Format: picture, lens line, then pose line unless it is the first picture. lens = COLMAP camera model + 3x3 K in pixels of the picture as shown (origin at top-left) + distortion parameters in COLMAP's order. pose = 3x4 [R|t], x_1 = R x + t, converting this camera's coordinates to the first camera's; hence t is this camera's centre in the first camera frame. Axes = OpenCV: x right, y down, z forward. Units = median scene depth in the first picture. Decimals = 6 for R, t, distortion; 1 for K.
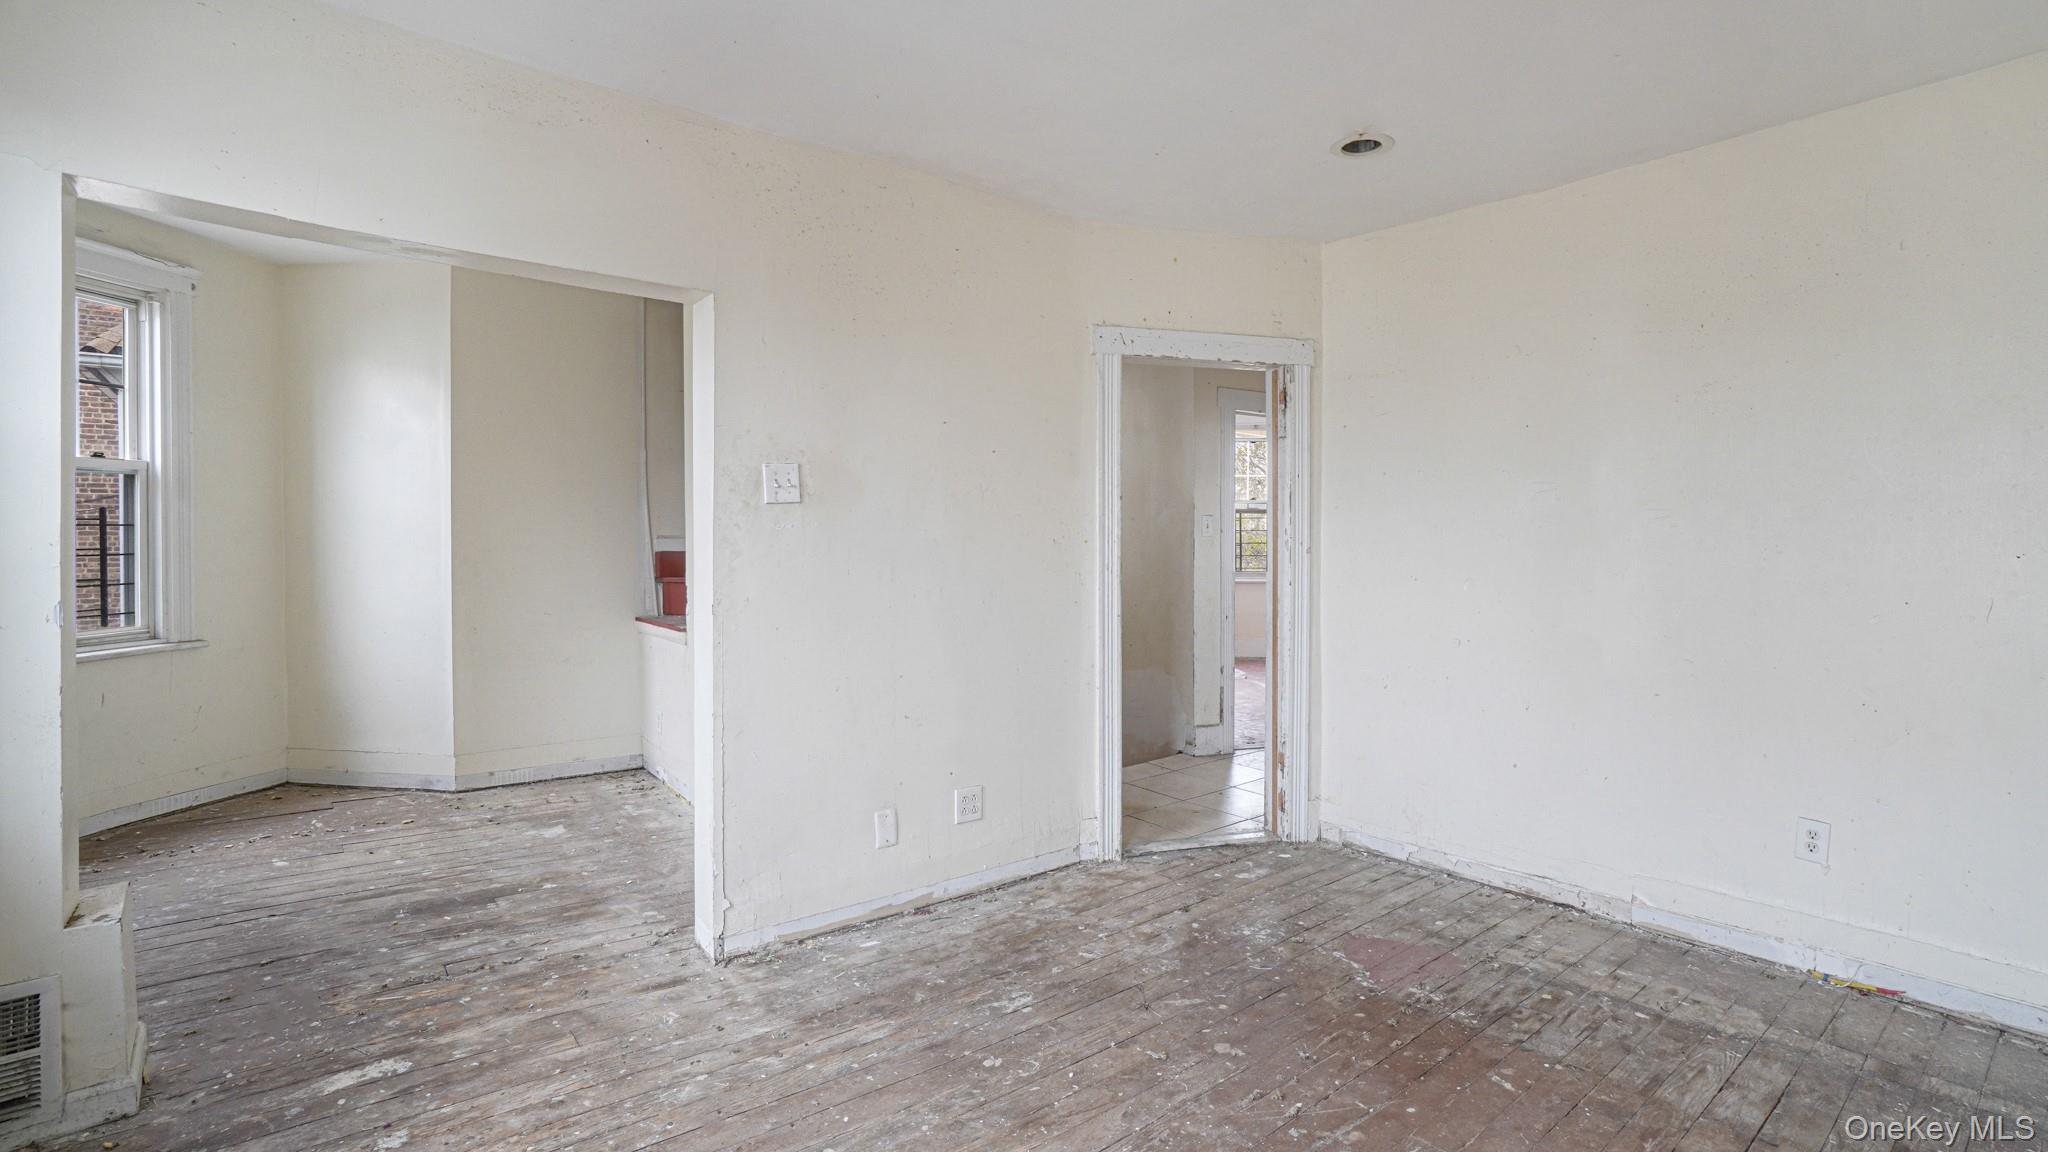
lens RADIAL K [[968.5, 0, 1024.0], [0, 968.5, 576.0], [0, 0, 1]] dist [0.000866, 0.000058]
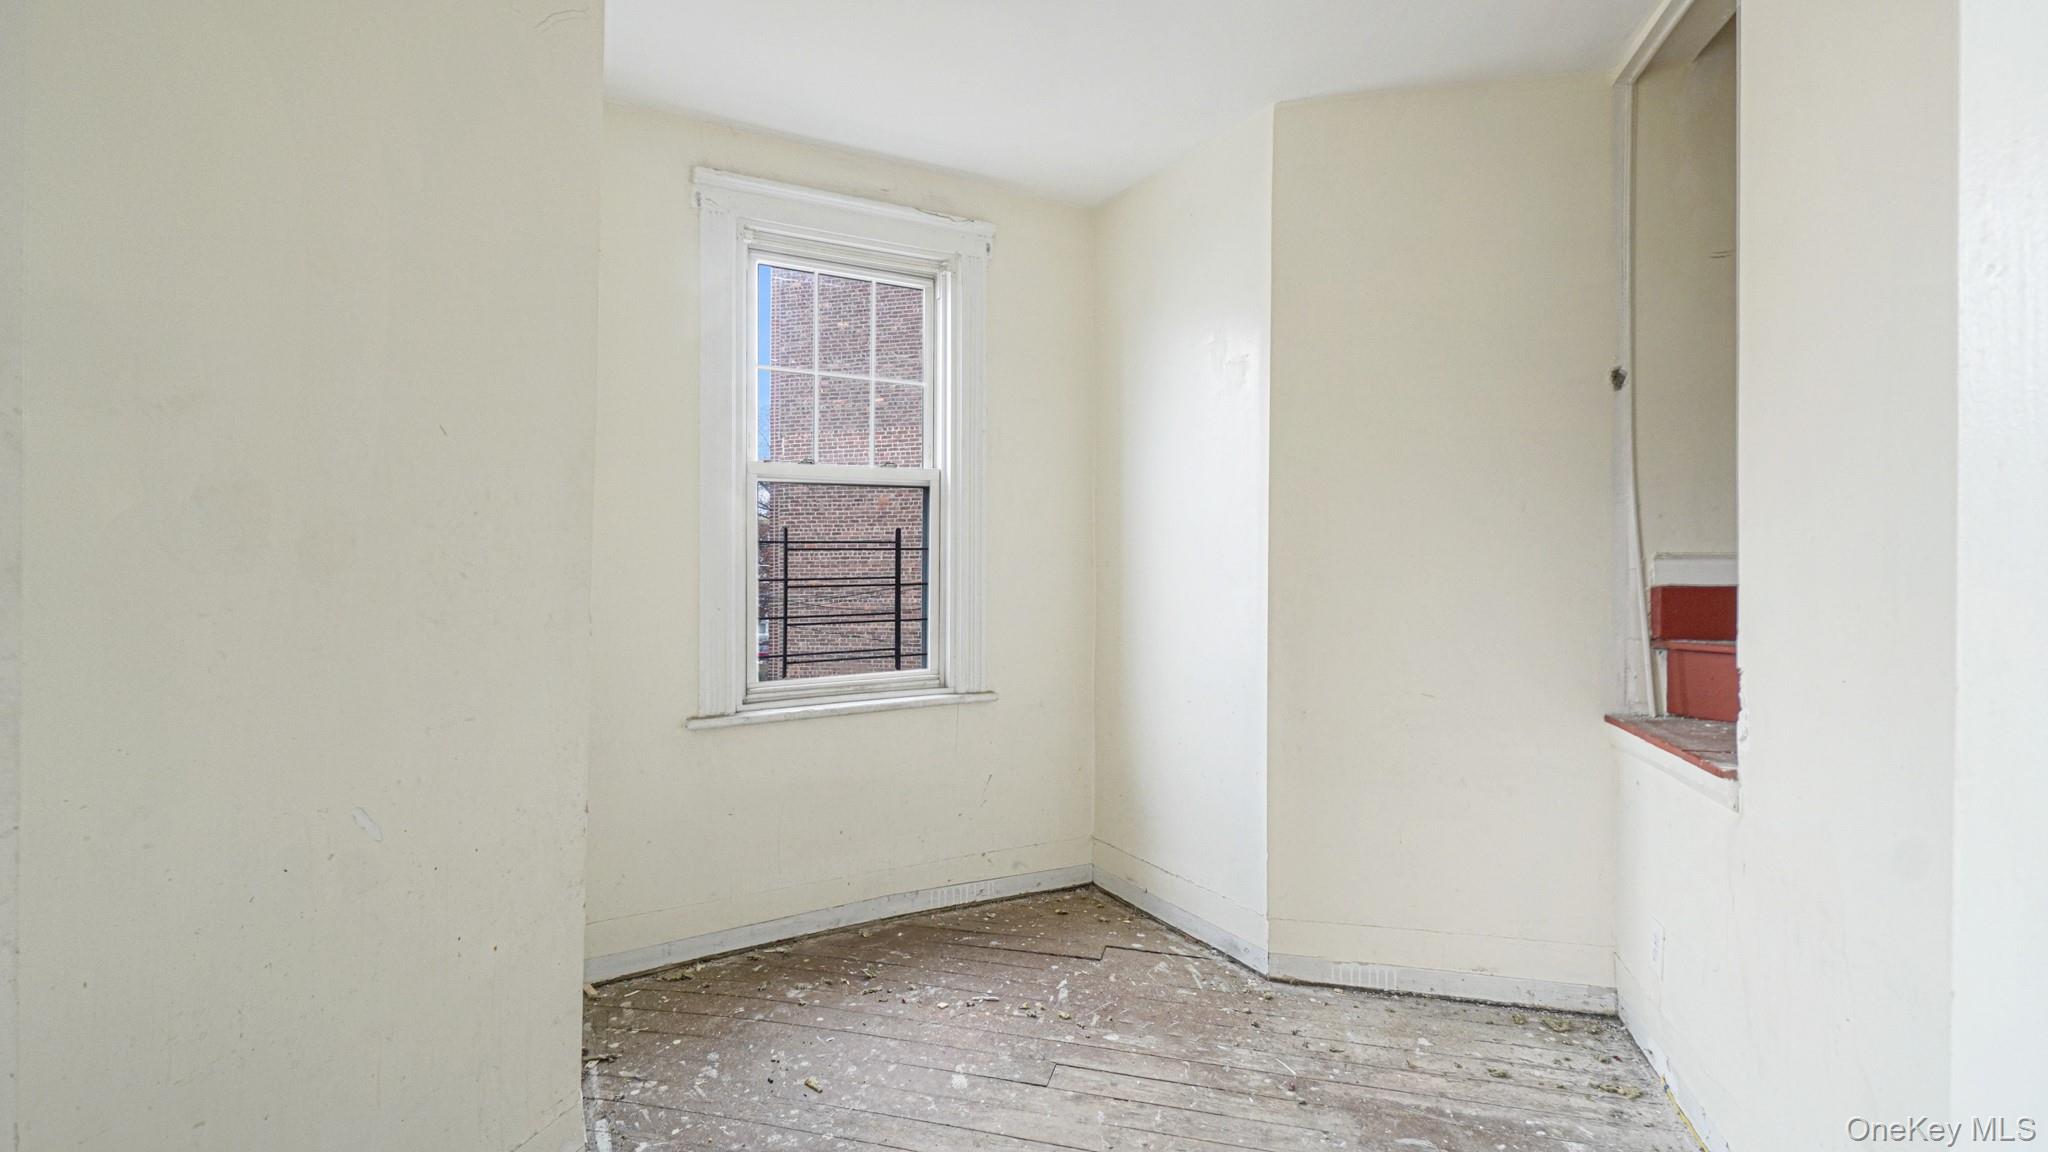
lens RADIAL K [[871.4, 0, 1024.0], [0, 871.4, 576.0], [0, 0, 1]] dist [0.001511, 0.000000]
pose [[0.558680, 0.000952, -0.829382, -0.225041], [-0.028015, 0.999450, -0.017724, -0.015642], [0.828910, 0.033137, 0.558400, 0.574227]]
